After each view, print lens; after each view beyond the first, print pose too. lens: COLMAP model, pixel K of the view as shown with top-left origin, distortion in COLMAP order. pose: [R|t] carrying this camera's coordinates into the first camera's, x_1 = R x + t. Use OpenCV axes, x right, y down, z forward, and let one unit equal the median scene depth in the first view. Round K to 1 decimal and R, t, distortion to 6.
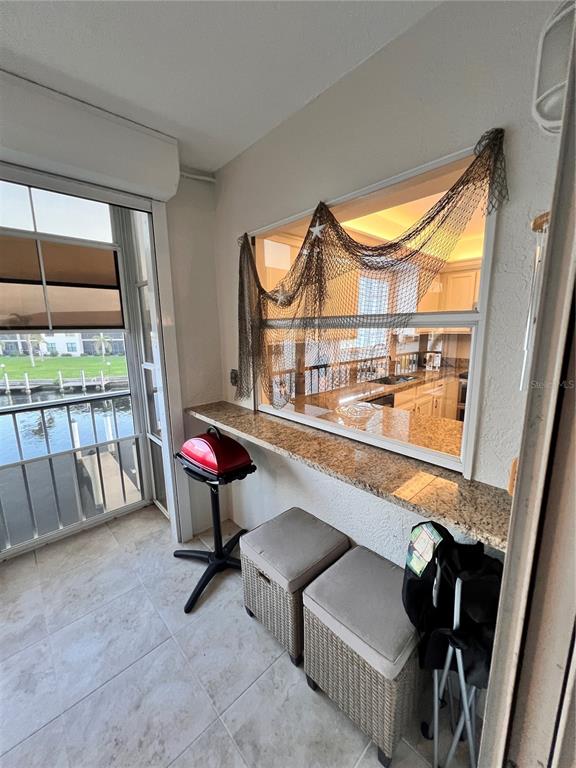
lens RADIAL K [[306.6, 0, 287.3], [0, 306.6, 380.0], [0, 0, 1]] dist [-0.000150, -0.000332]
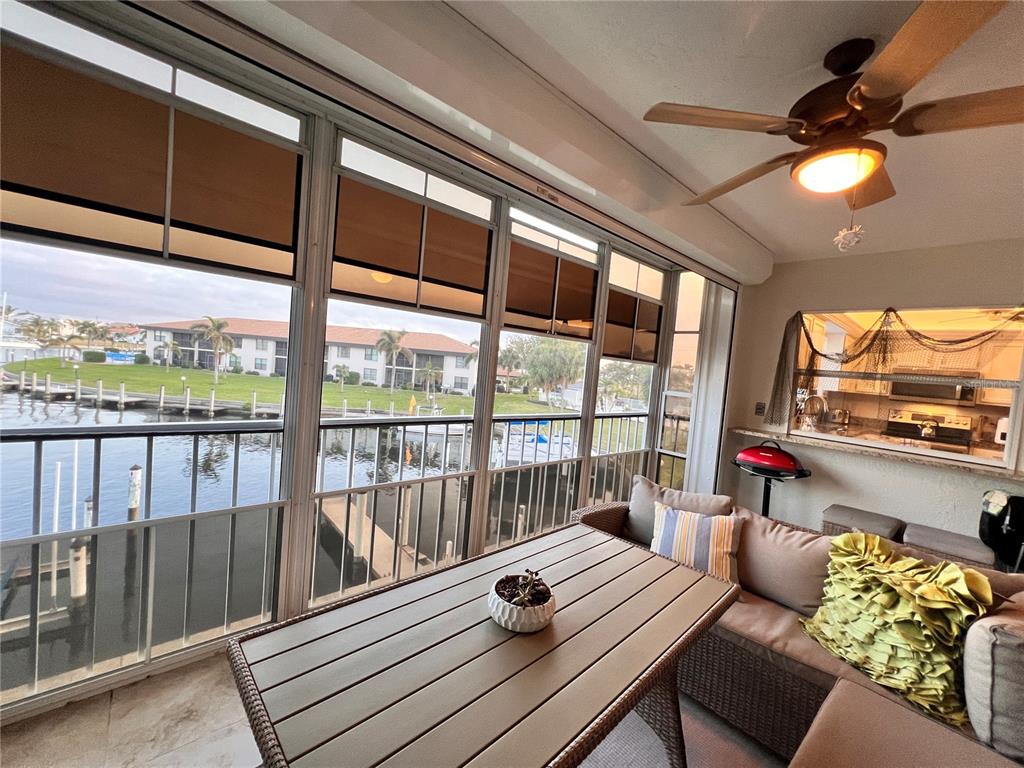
lens RADIAL K [[408.7, 0, 504.7], [0, 408.7, 380.8], [0, 0, 1]] dist [-0.000150, -0.000332]
pose [[0.994928, 0.100052, -0.010367, -0.090585], [-0.100544, 0.986180, -0.131685, 0.015538], [-0.002951, 0.132059, 0.991237, -0.054897]]
